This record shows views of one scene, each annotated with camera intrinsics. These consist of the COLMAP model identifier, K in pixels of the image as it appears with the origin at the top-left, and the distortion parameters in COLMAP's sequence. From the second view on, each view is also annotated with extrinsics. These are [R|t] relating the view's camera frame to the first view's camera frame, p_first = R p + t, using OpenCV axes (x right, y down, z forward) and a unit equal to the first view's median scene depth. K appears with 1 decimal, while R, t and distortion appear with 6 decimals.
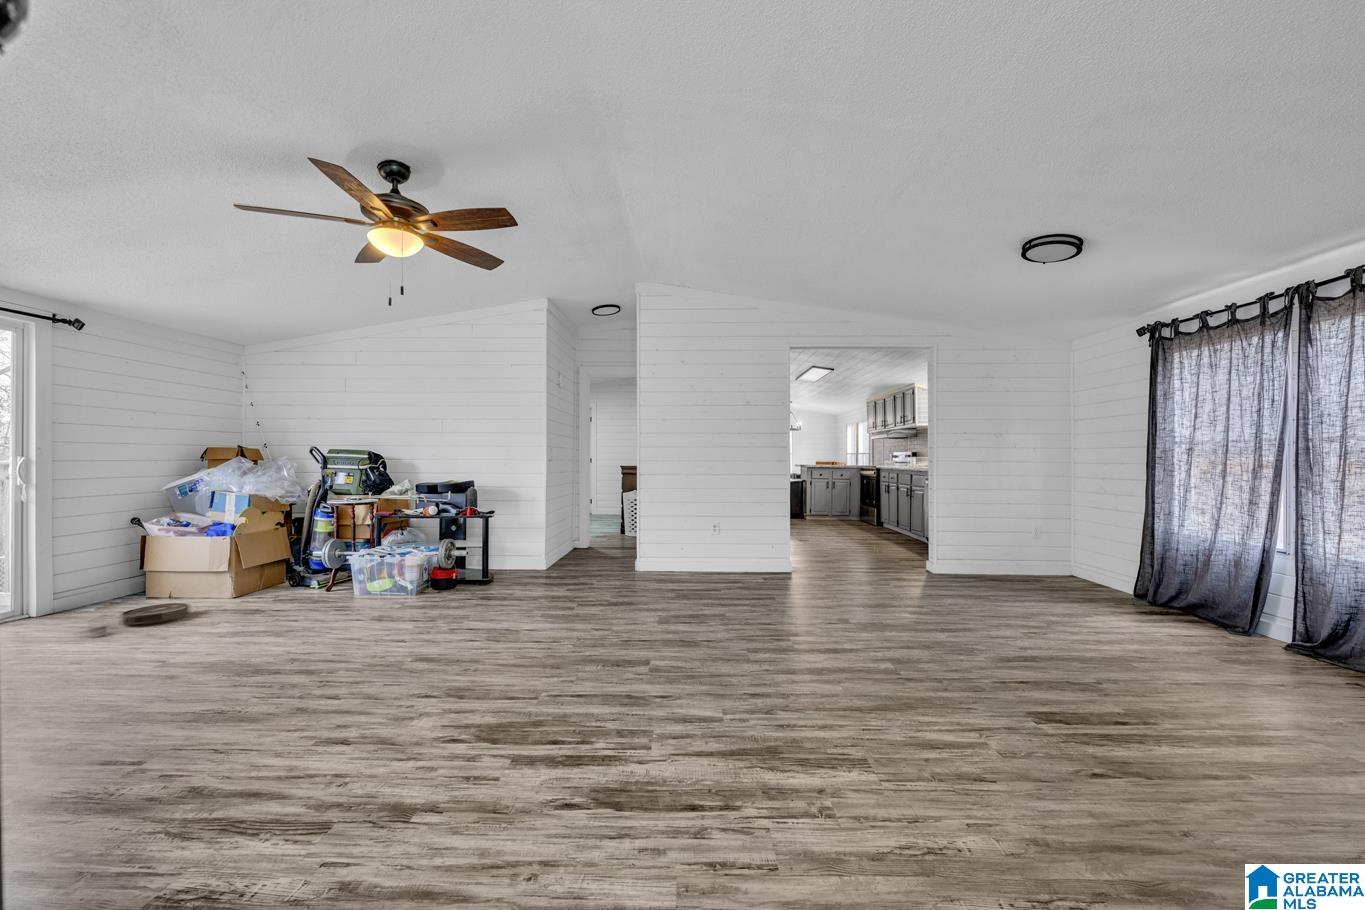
lens RADIAL K [[536.7, 0, 678.3], [0, 536.7, 458.1], [0, 0, 1]] dist [-0.003586, 0.000845]
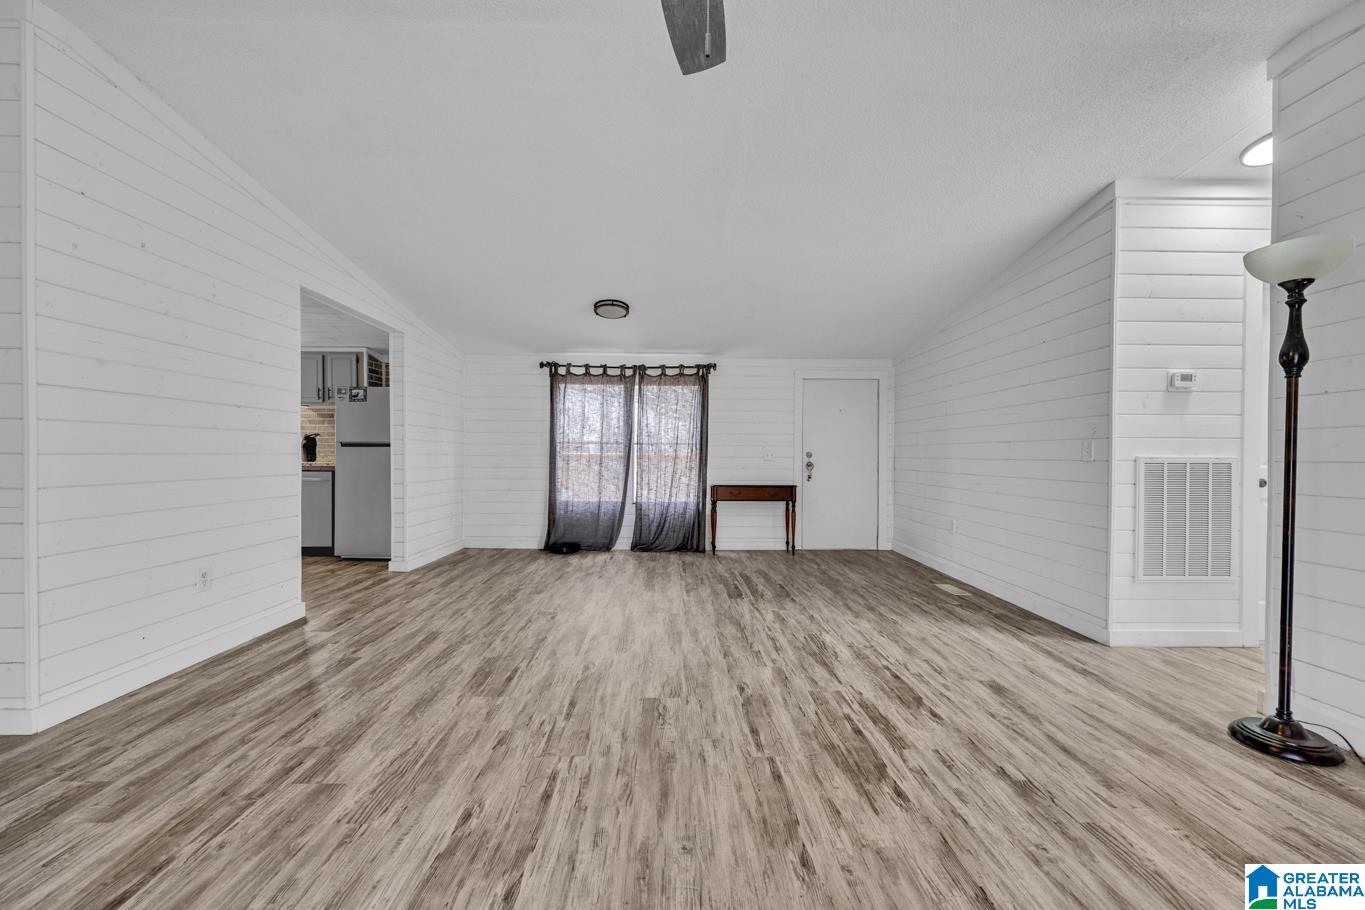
lens RADIAL K [[536.7, 0, 674.9], [0, 536.7, 458.3], [0, 0, 1]] dist [-0.003586, 0.000845]
pose [[-0.027182, -0.012476, 0.999553, -1.250913], [-0.010269, 0.999873, 0.012201, -0.007990], [-0.999578, -0.009933, -0.027306, 1.388860]]
